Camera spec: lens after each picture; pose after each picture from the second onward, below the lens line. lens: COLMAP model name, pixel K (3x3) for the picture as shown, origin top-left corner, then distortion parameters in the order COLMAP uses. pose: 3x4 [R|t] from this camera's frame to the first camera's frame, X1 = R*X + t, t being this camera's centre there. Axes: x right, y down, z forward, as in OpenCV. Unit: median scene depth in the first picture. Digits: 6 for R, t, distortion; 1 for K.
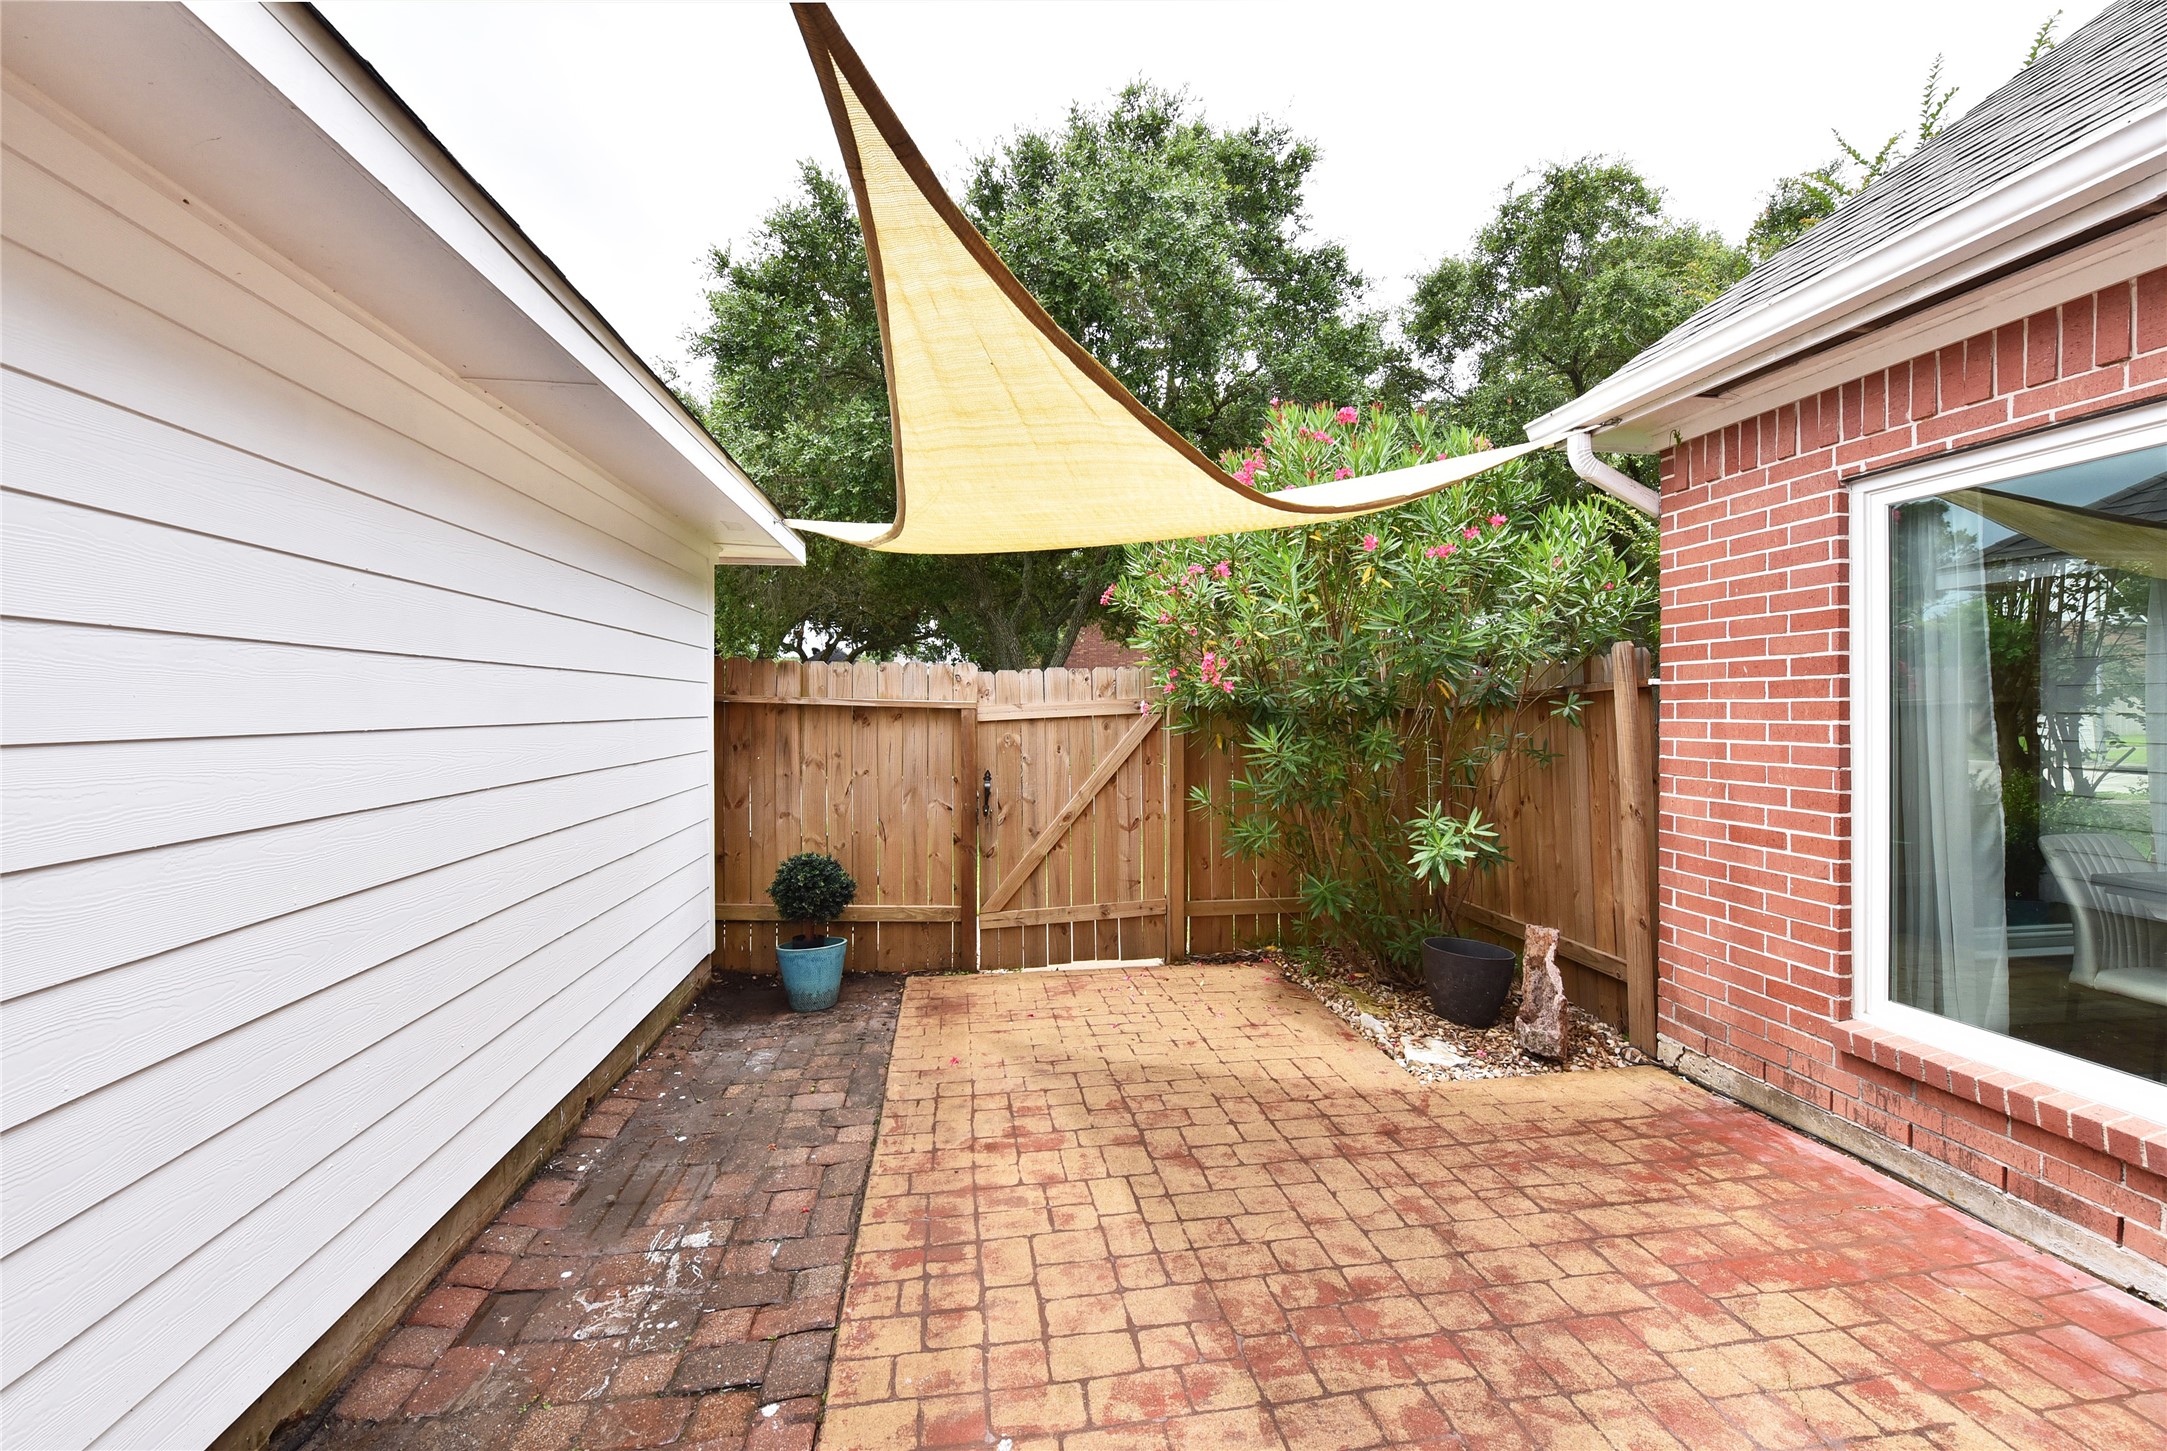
lens RADIAL K [[878.2, 0, 1088.9], [0, 878.2, 704.4], [0, 0, 1]] dist [0.000759, -0.000050]
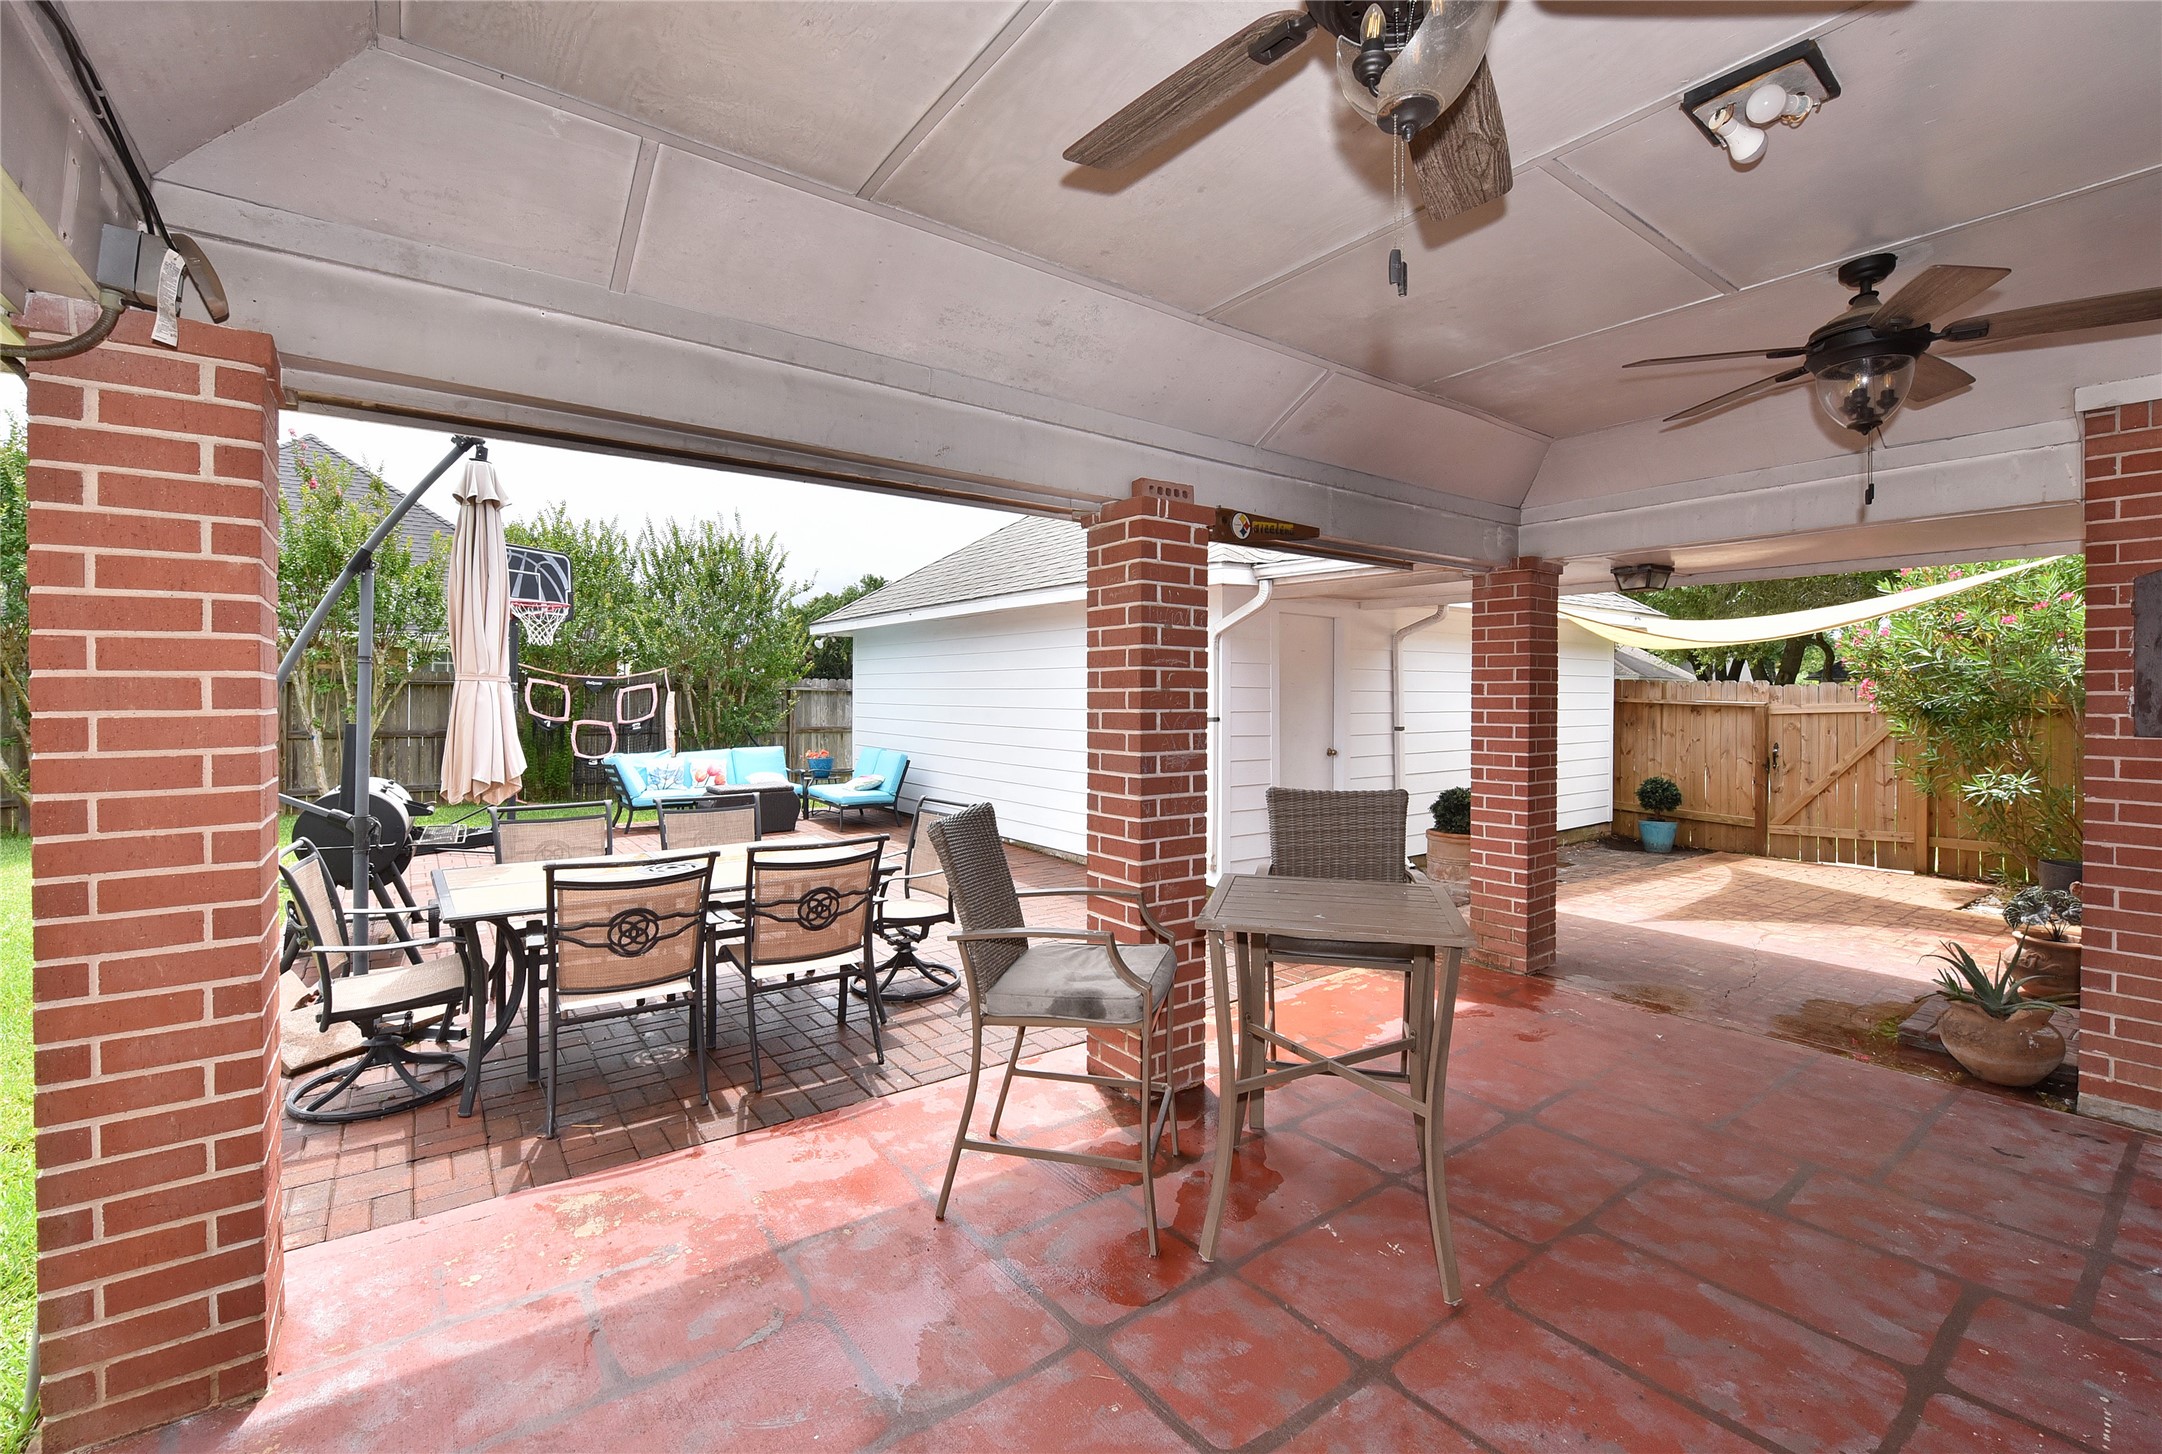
lens RADIAL K [[899.4, 0, 1073.7], [0, 899.4, 699.8], [0, 0, 1]] dist [-0.002951, -0.000241]
pose [[0.463279, 0.006419, -0.886189, 0.813155], [-0.002313, 0.999979, 0.006034, -0.016434], [0.886209, -0.000745, 0.463285, -1.047716]]
